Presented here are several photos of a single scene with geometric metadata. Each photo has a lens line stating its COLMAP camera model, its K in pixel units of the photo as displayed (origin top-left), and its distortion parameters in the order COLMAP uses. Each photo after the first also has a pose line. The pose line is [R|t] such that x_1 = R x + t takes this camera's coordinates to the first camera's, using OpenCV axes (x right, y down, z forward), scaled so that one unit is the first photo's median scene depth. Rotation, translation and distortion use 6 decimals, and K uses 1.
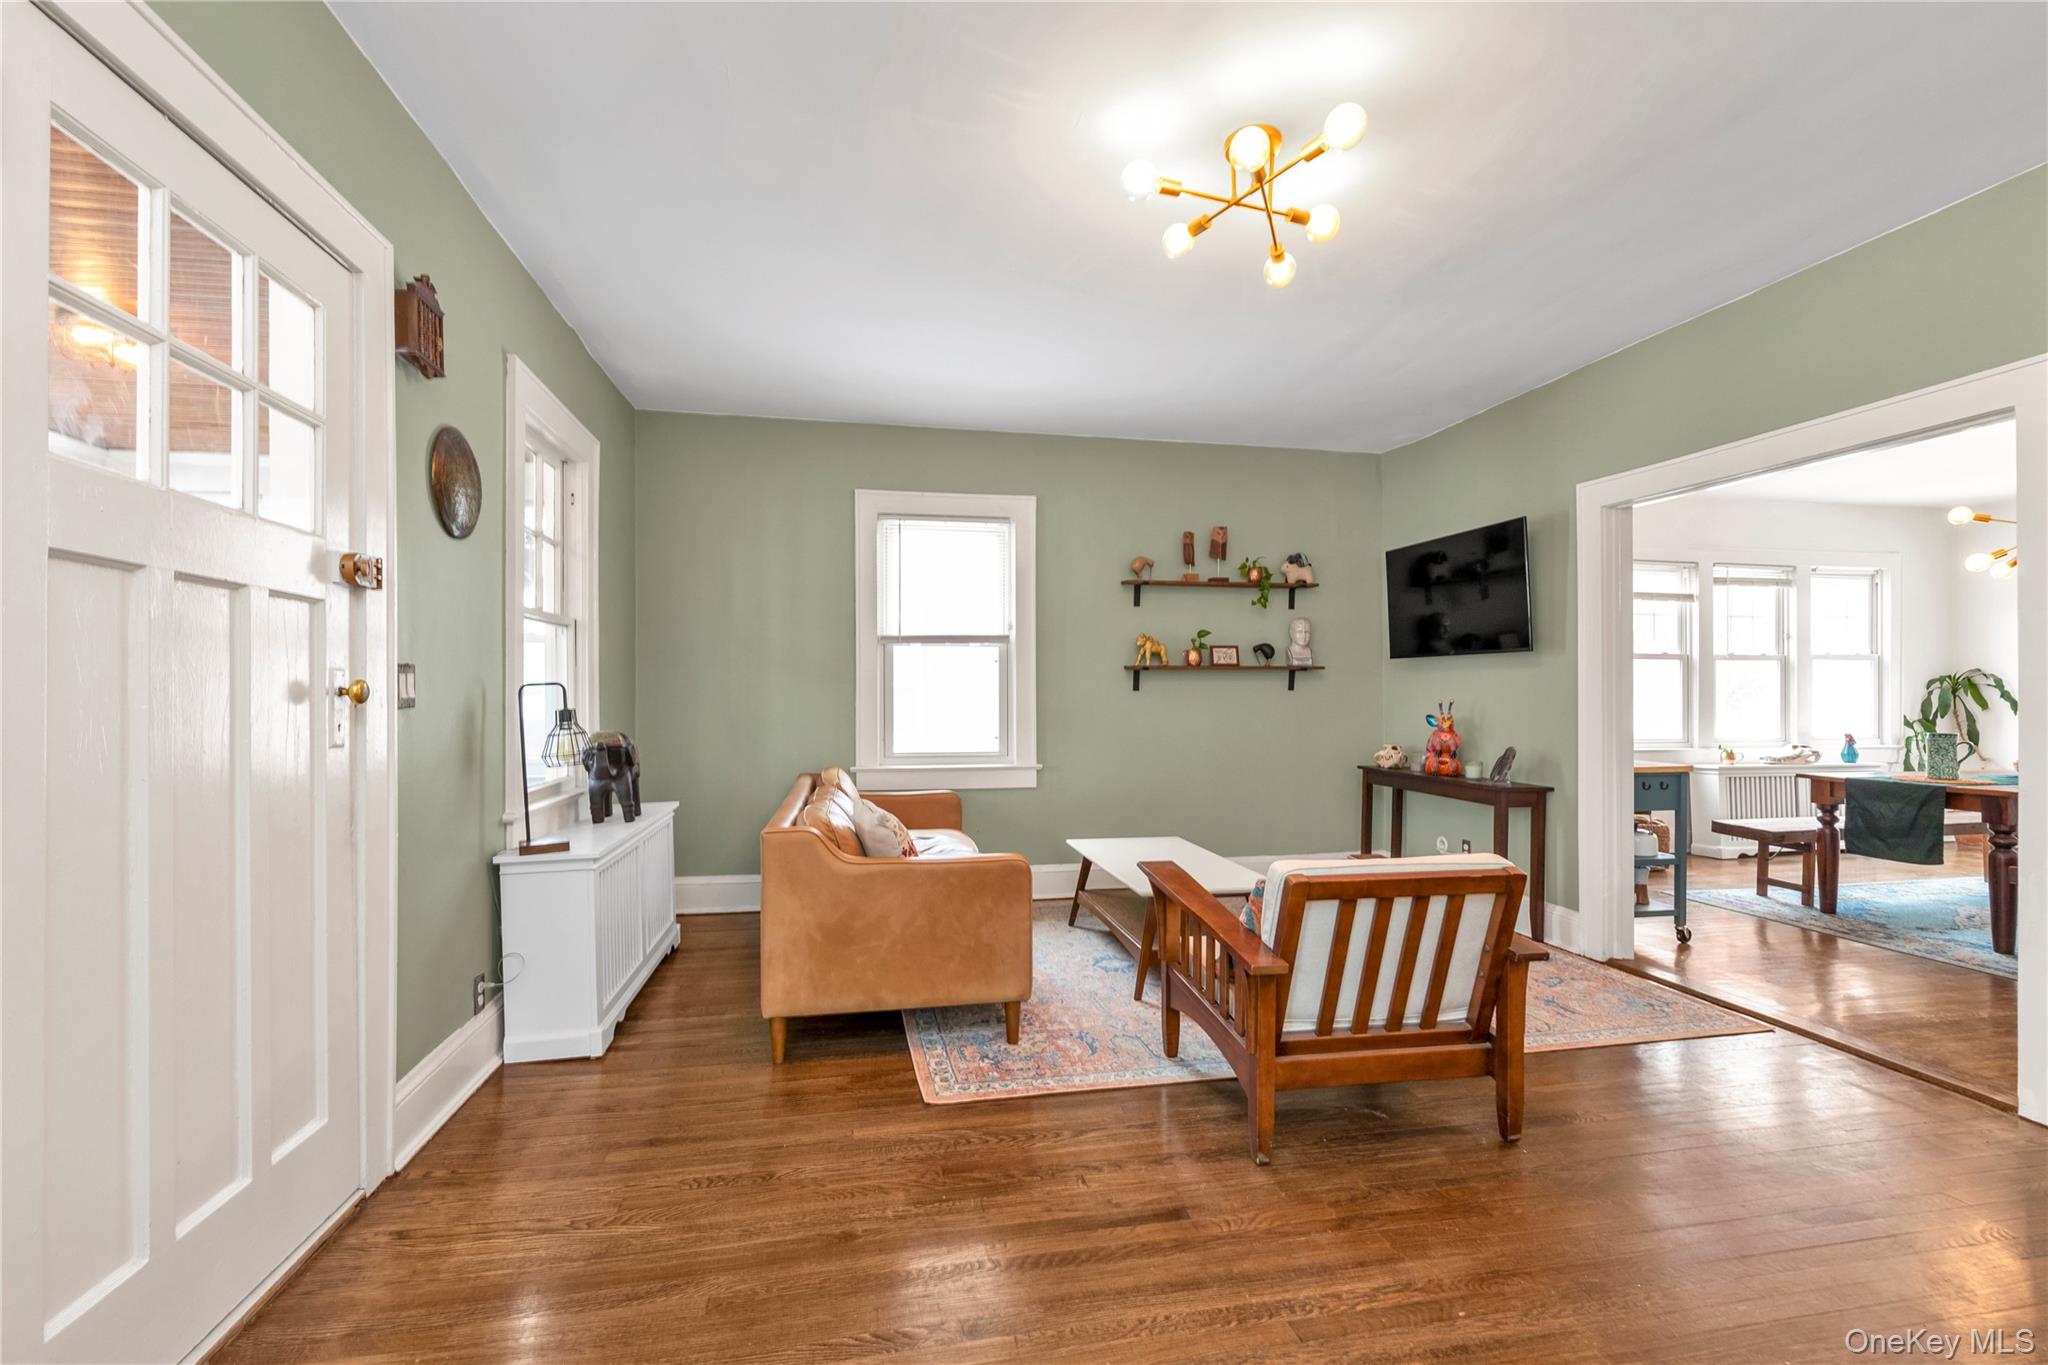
lens RADIAL K [[885.2, 0, 1020.8], [0, 885.2, 688.7], [0, 0, 1]] dist [-0.001601, -0.000084]
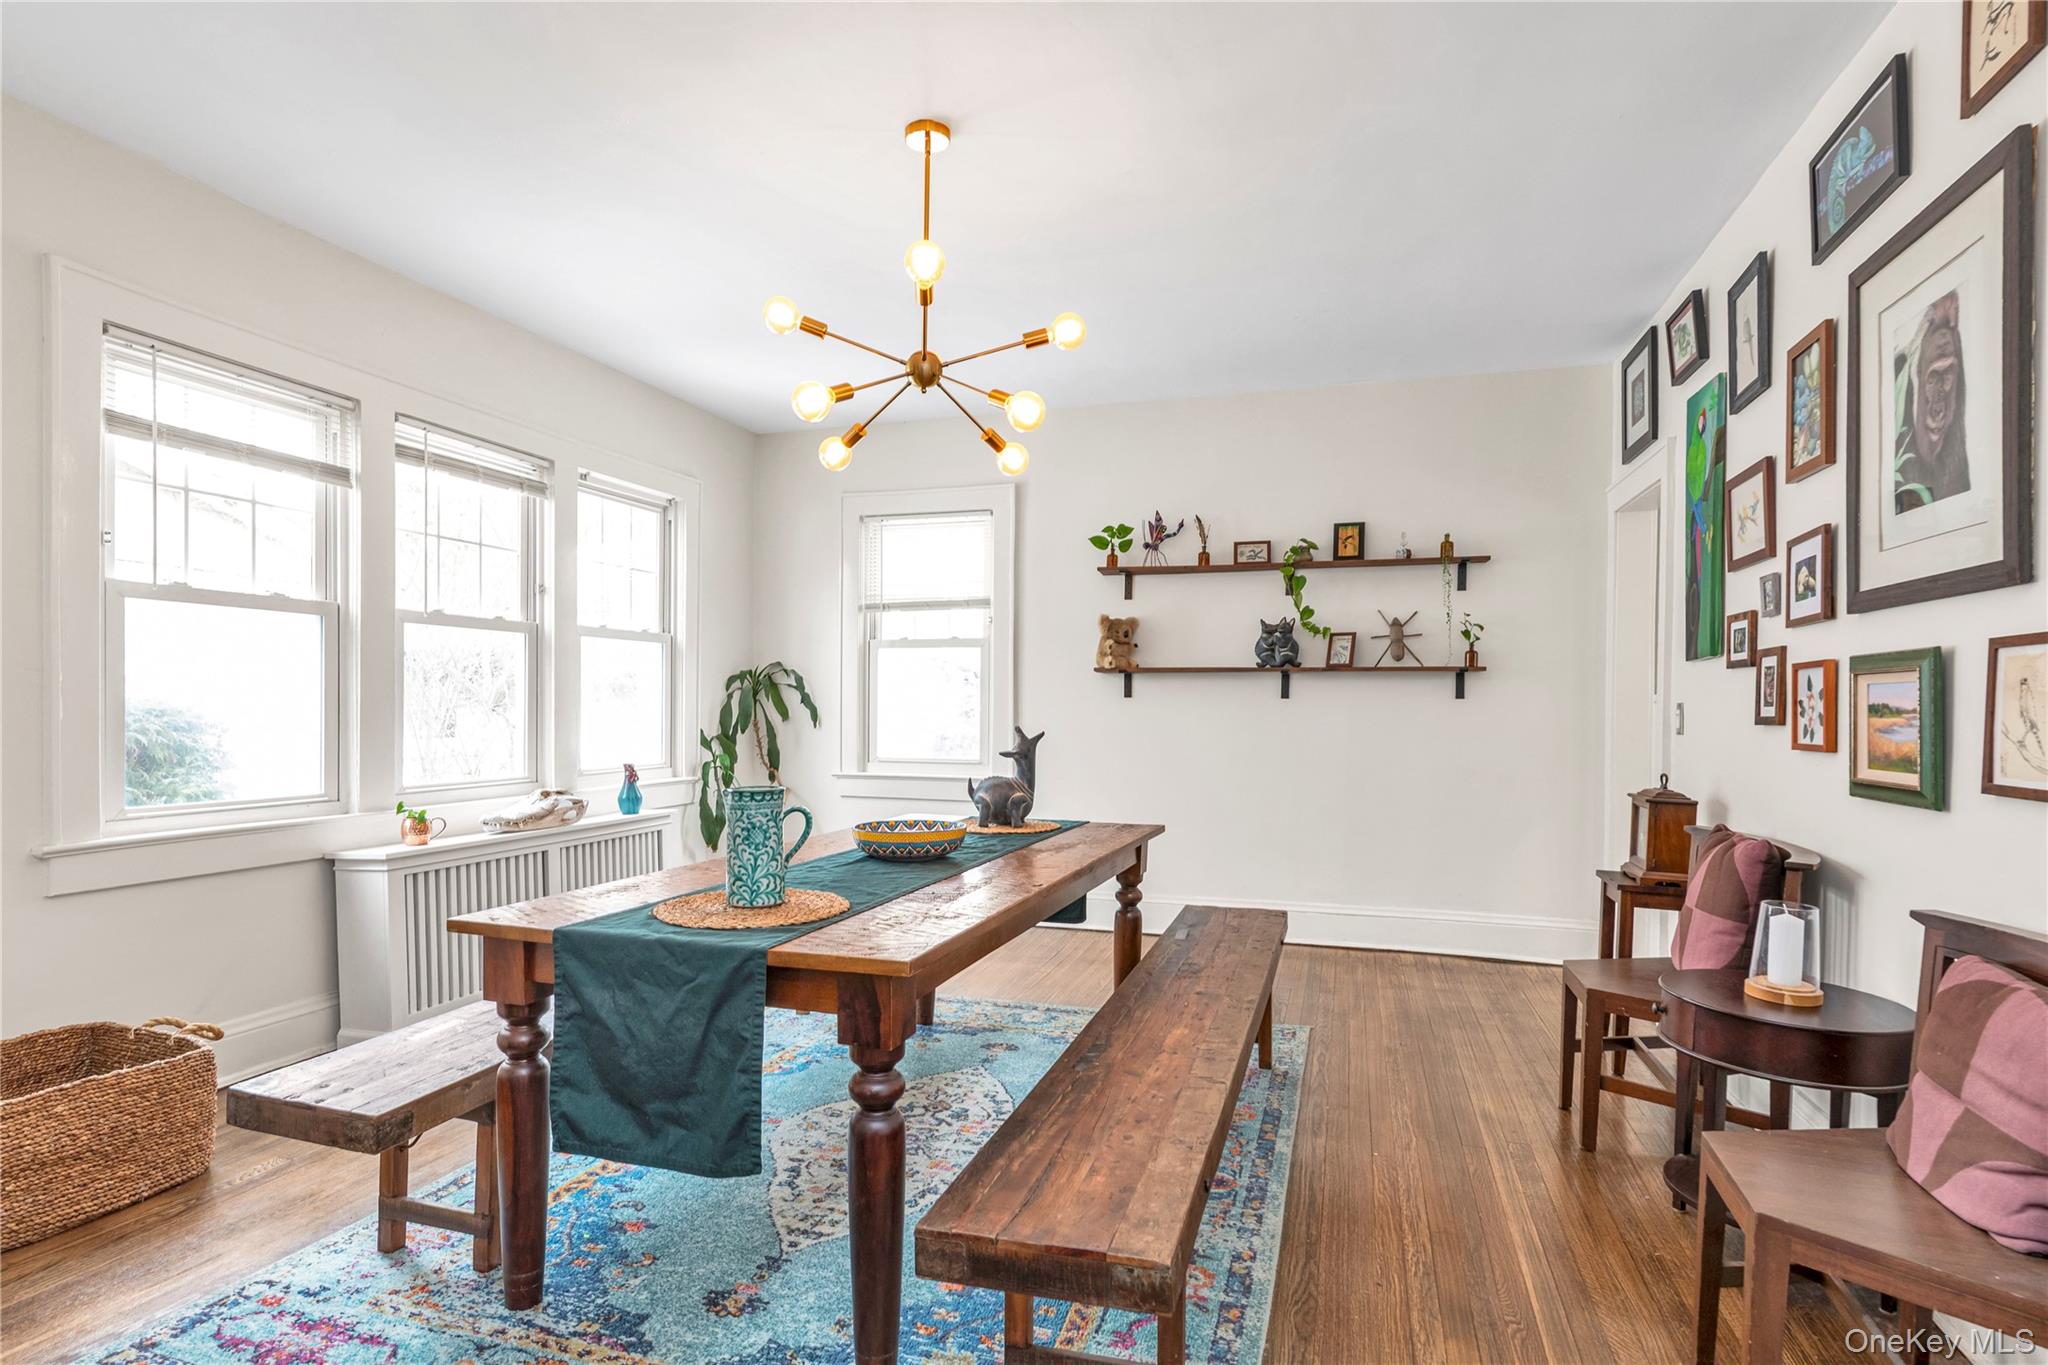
lens RADIAL K [[1058.8, 0, 1020.4], [0, 1058.8, 723.7], [0, 0, 1]] dist [-0.000330, 0.000004]
pose [[0.480146, -0.013690, 0.877082, 0.447565], [-0.011119, 0.999703, 0.021691, 0.006224], [-0.877118, -0.020167, 0.479851, 0.437927]]
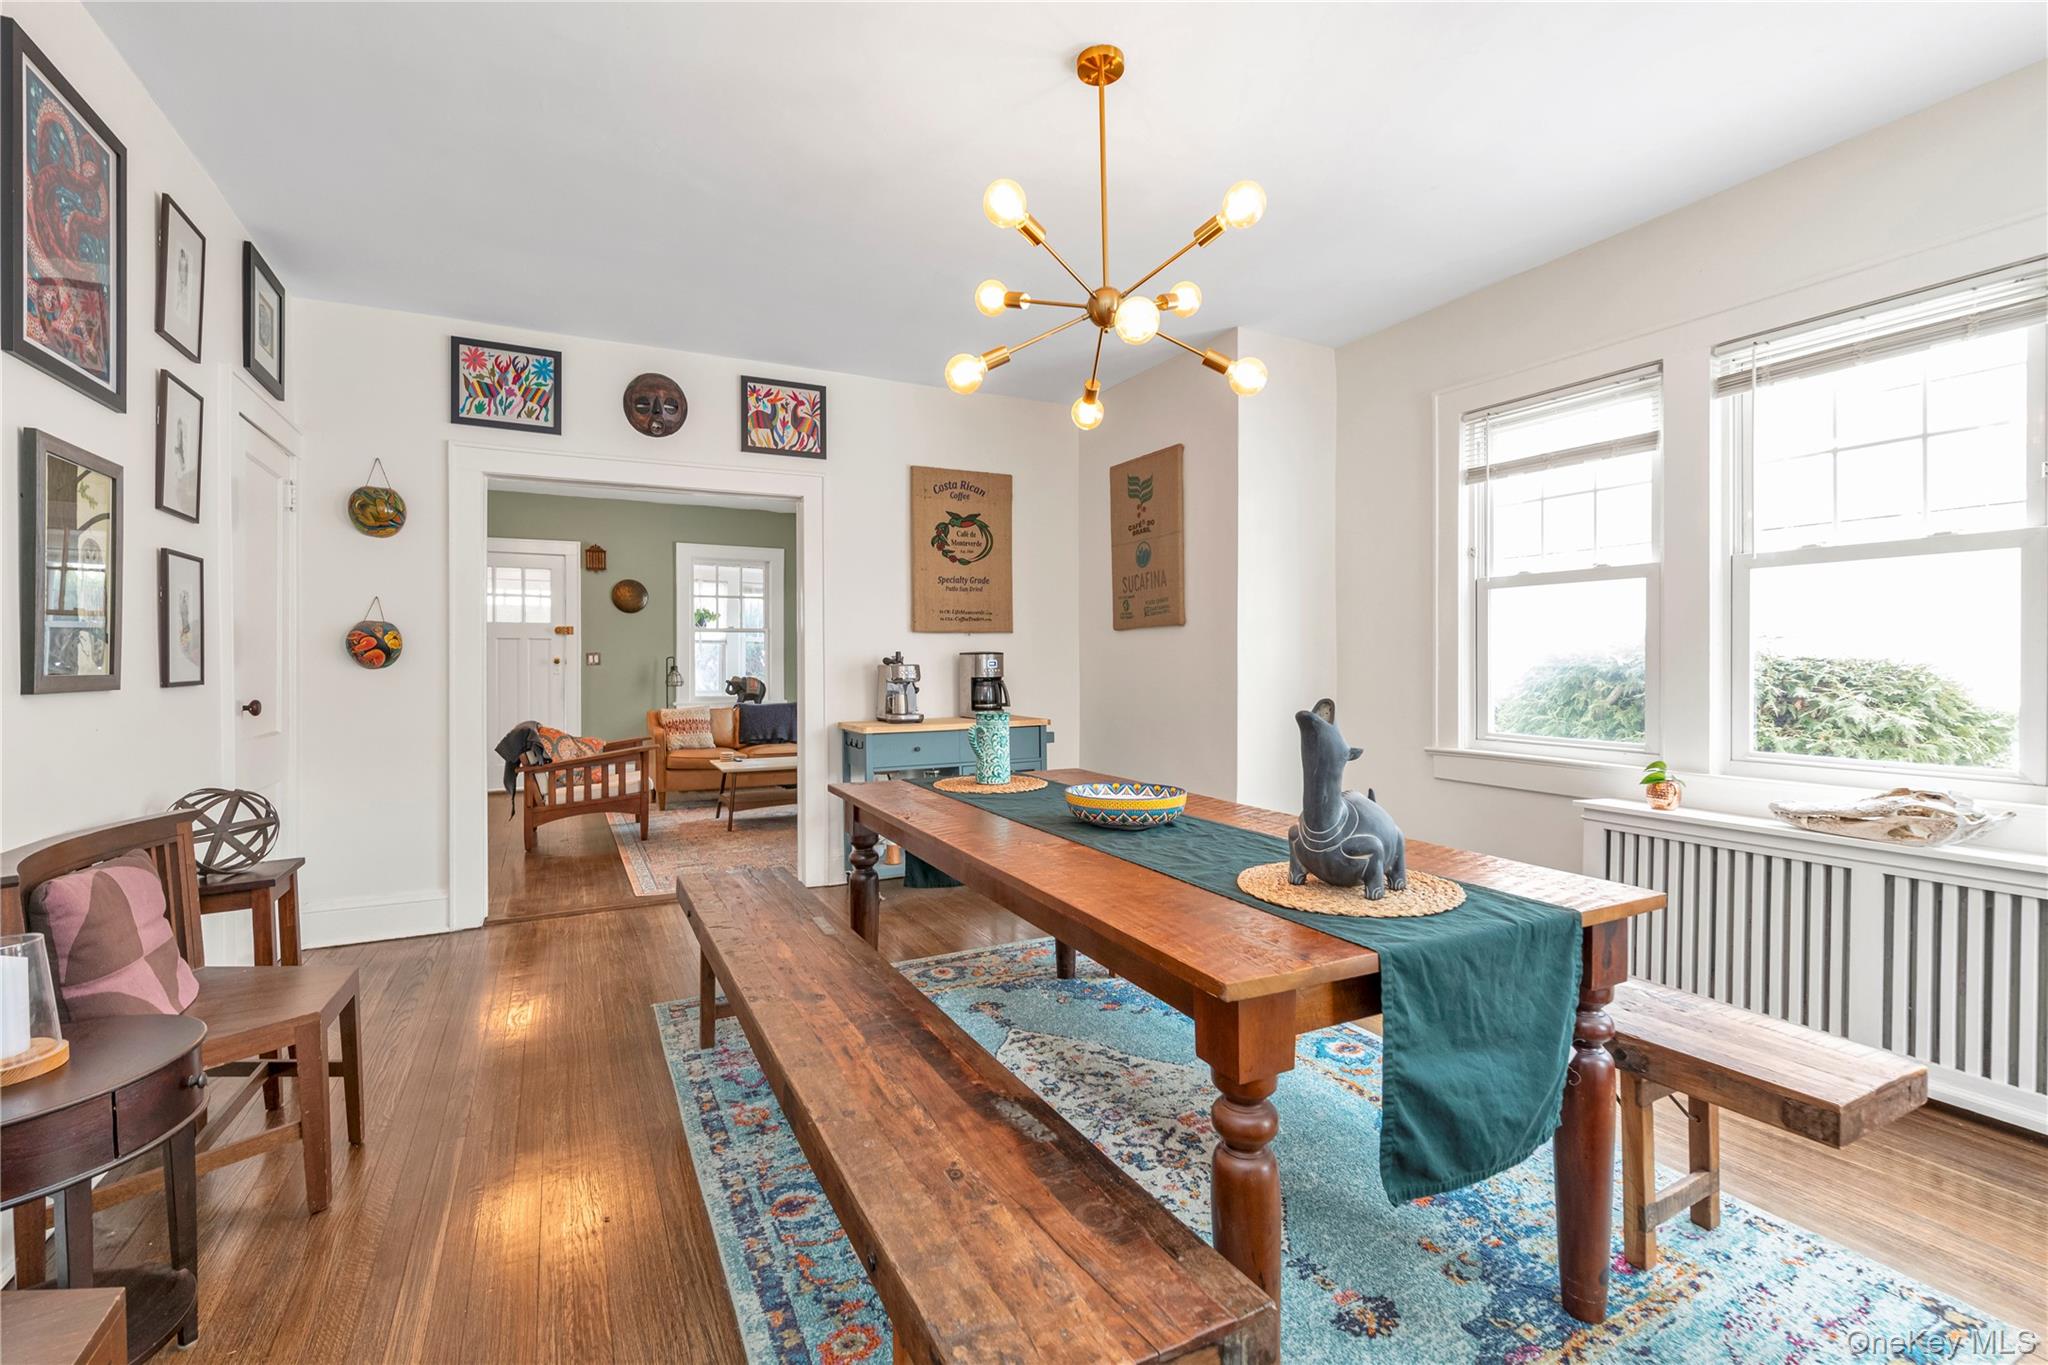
lens RADIAL K [[890.2, 0, 1015.7], [0, 890.2, 675.0], [0, 0, 1]] dist [-0.001777, -0.000090]
pose [[0.275020, 0.011765, -0.961367, 1.100309], [0.010371, 0.999831, 0.015202, 0.008396], [0.961383, -0.014151, 0.274851, 0.548346]]
